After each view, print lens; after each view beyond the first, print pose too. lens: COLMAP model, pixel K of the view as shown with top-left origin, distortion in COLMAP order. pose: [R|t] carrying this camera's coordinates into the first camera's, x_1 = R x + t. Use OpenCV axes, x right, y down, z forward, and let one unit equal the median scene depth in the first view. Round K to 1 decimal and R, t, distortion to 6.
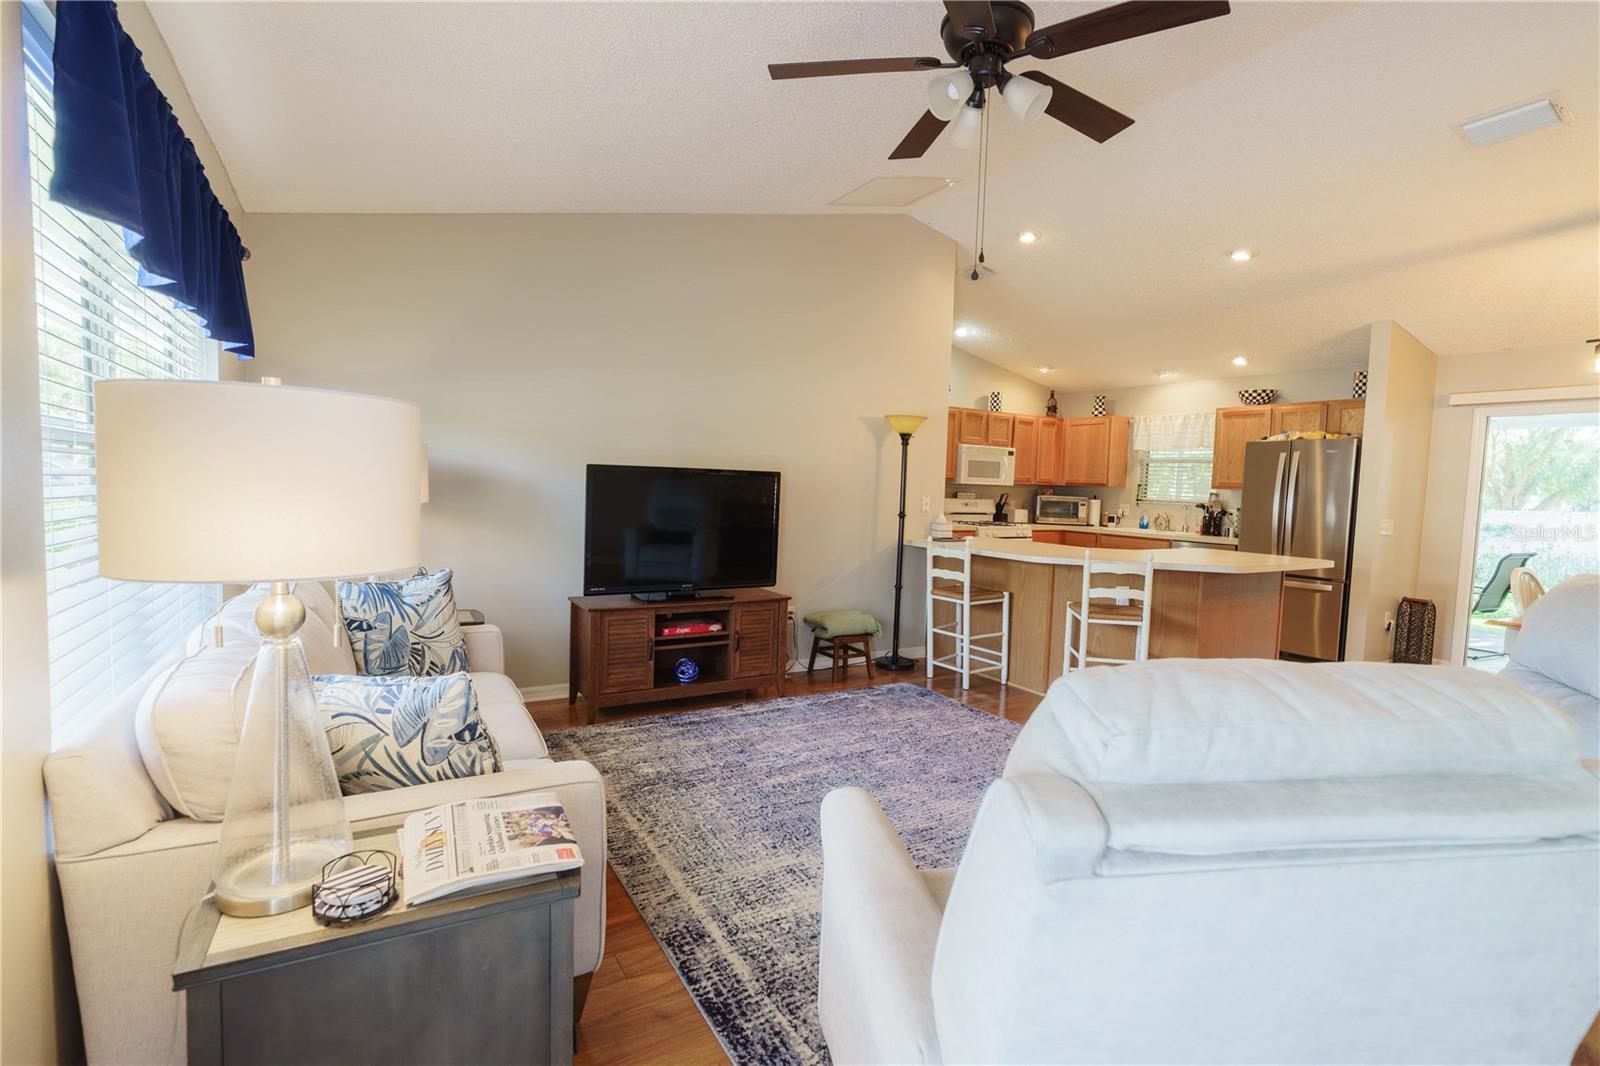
lens RADIAL K [[749.0, 0, 800.0], [0, 749.0, 533.0], [0, 0, 1]] dist [-0.014597, 0.000981]
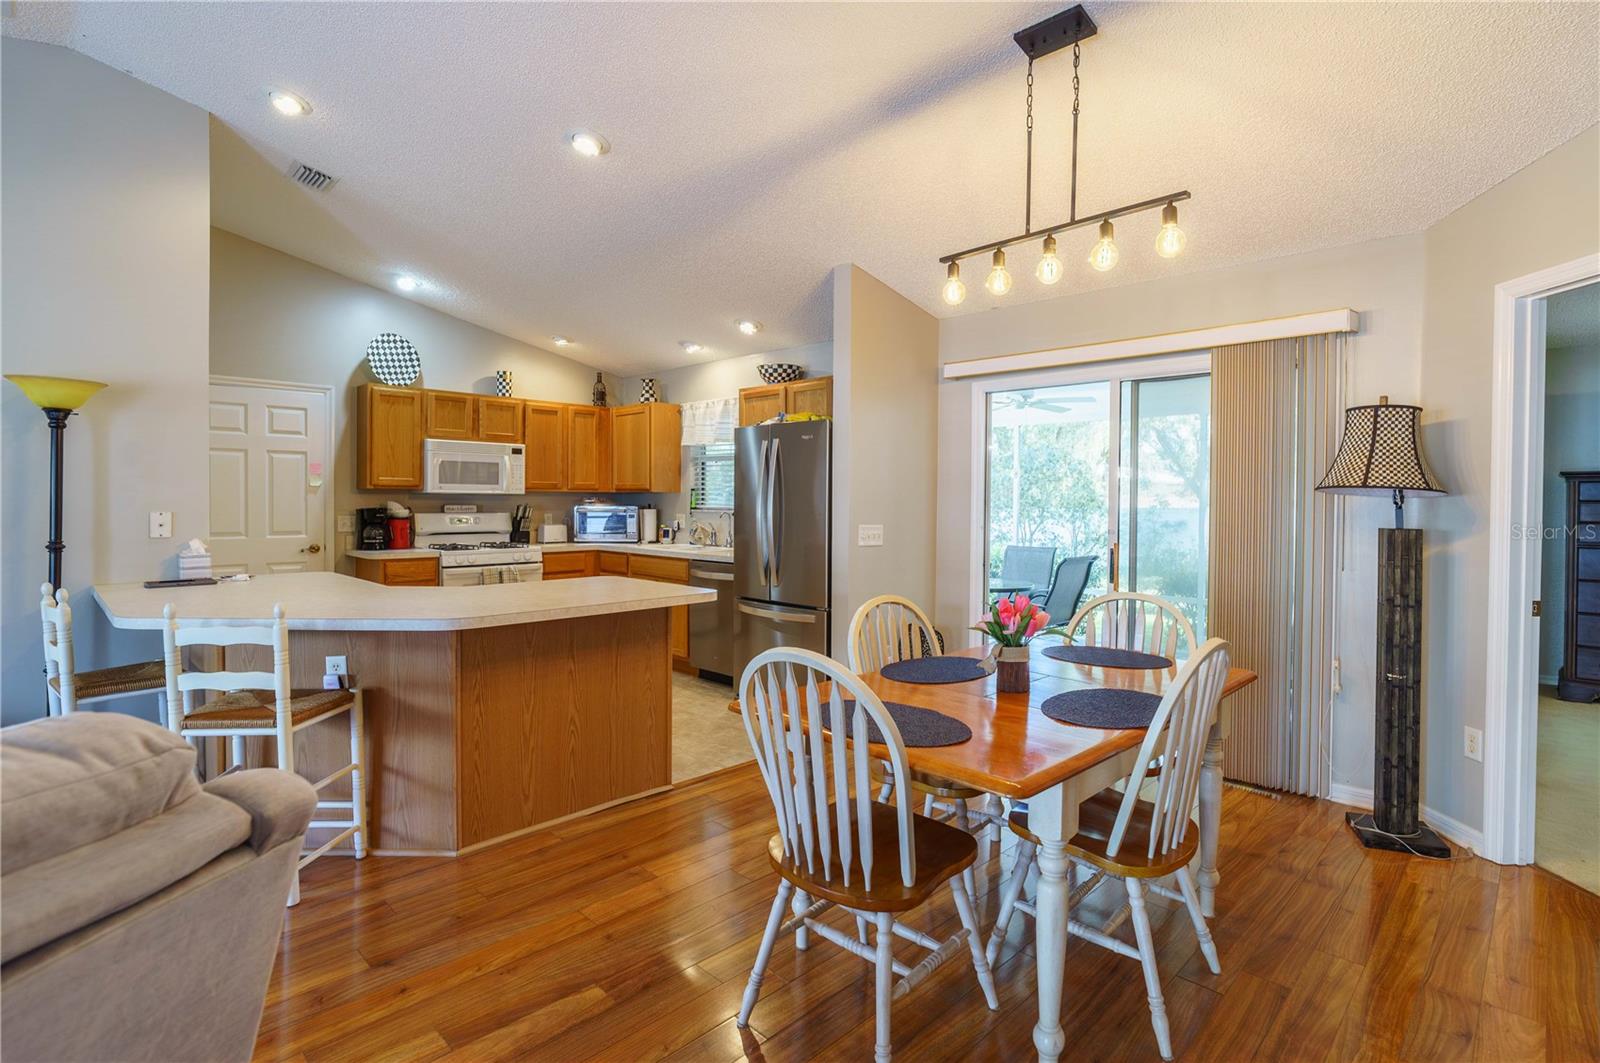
lens RADIAL K [[775.0, 0, 827.7], [0, 775.0, 512.3], [0, 0, 1]] dist [-0.025901, 0.009075]
pose [[0.961254, -0.029664, 0.274062, 0.587700], [0.042027, 0.998341, -0.039346, -0.002429], [-0.272441, 0.049340, 0.960907, 0.275945]]
